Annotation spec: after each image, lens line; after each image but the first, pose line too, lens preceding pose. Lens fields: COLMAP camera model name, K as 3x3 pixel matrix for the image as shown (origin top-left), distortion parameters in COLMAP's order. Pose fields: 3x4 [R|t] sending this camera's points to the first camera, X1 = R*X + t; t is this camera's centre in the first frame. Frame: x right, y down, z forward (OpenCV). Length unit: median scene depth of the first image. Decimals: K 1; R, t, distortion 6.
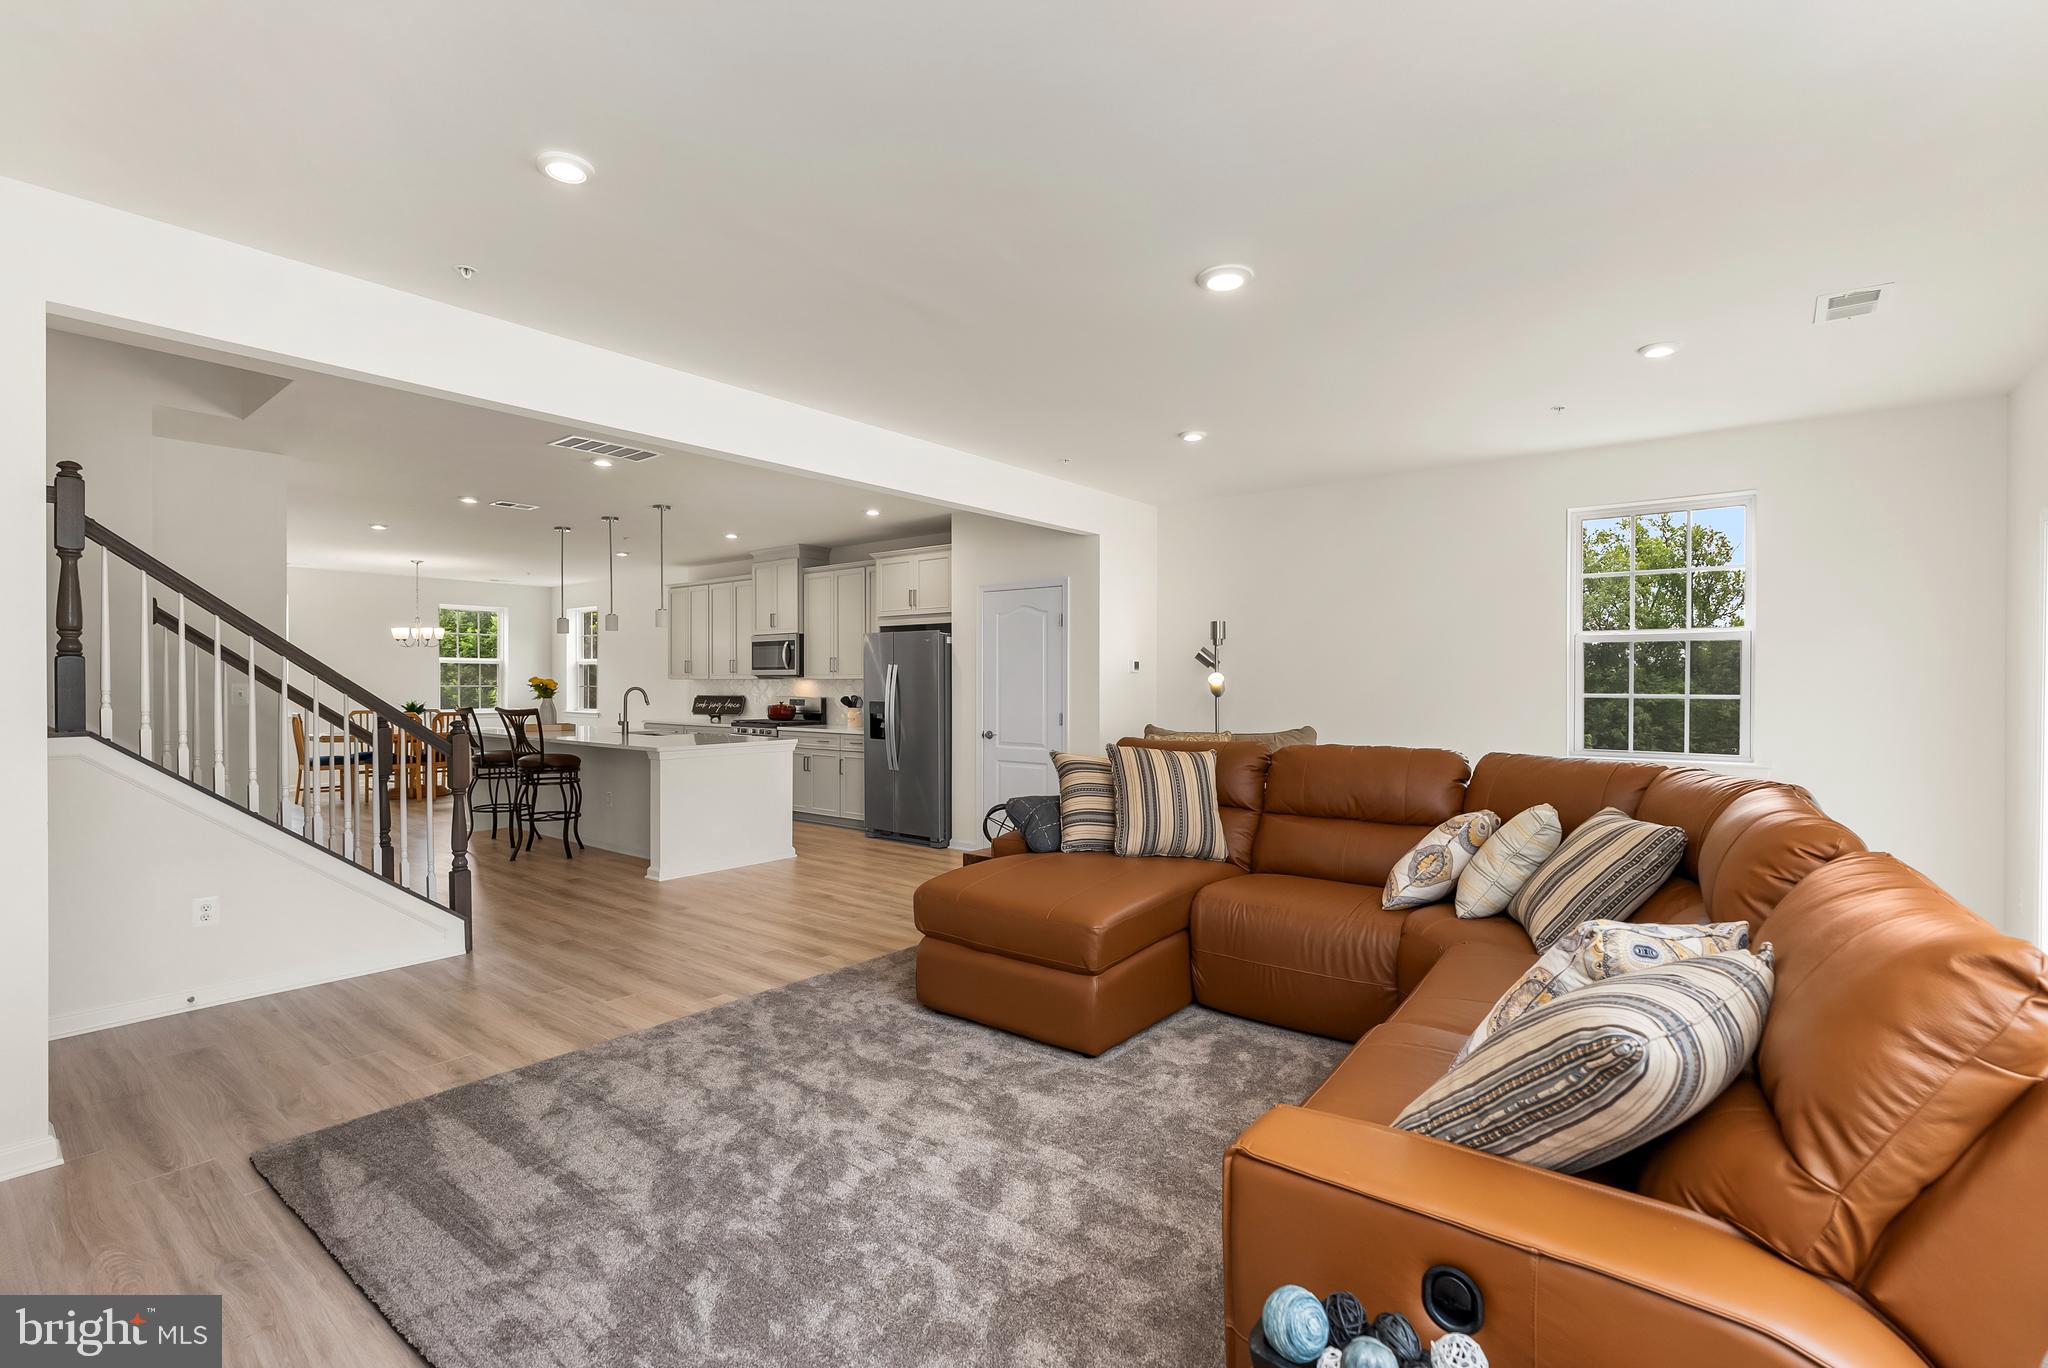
lens RADIAL K [[938.0, 0, 1018.6], [0, 938.0, 683.0], [0, 0, 1]] dist [-0.002567, 0.000508]
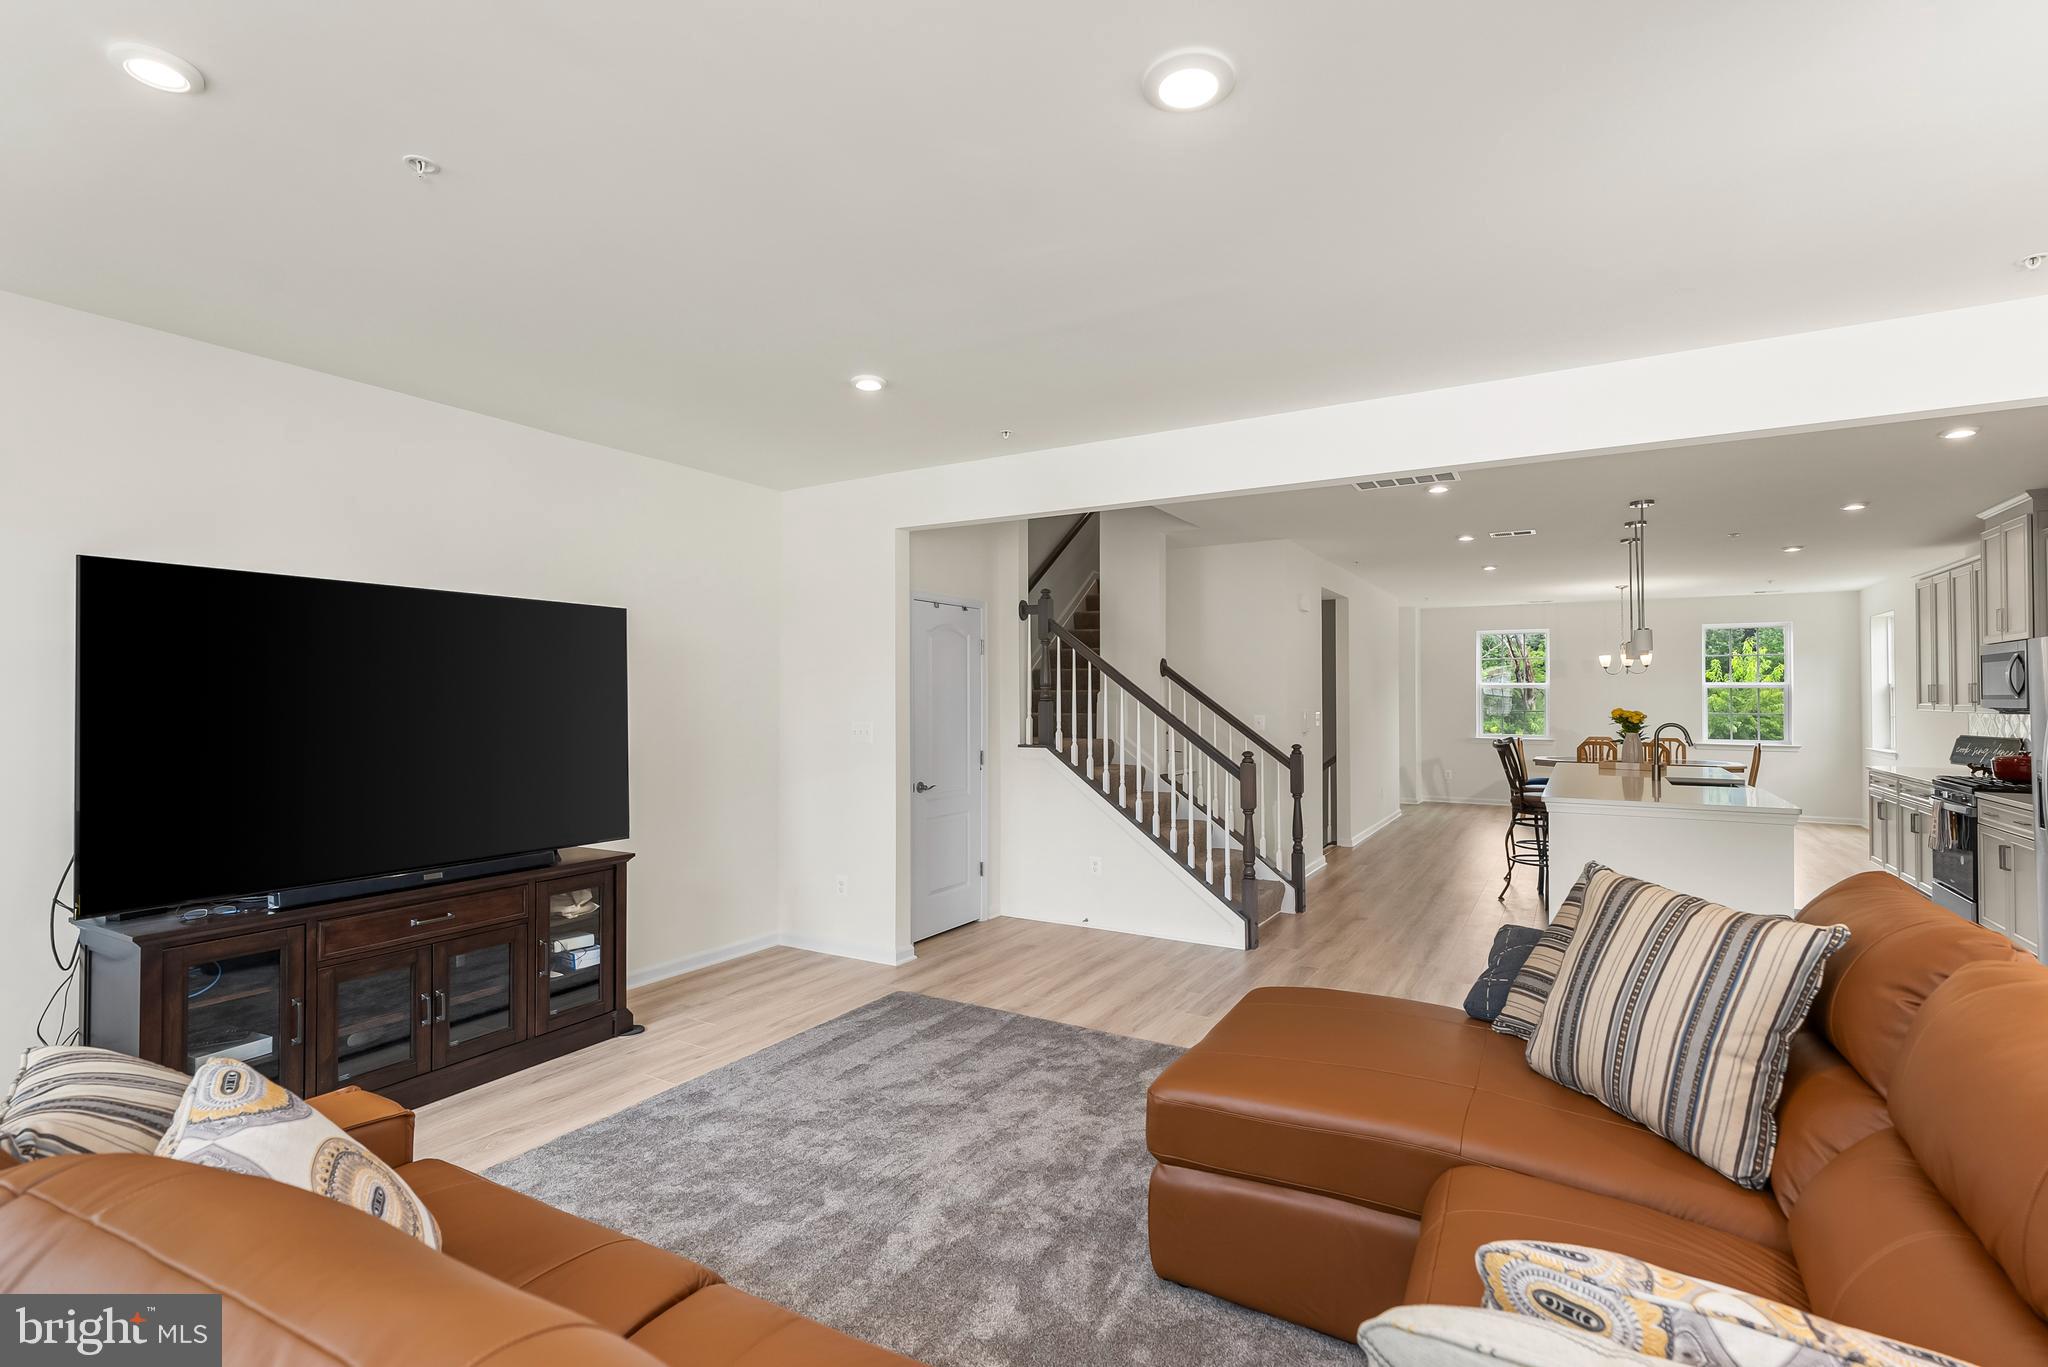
lens RADIAL K [[938.0, 0, 1021.4], [0, 938.0, 692.7], [0, 0, 1]] dist [-0.002567, 0.000508]
pose [[0.144175, -0.006986, -0.989528, 0.640133], [-0.002924, 0.999968, -0.007485, -0.029476], [0.989548, 0.003972, 0.144150, 0.651823]]
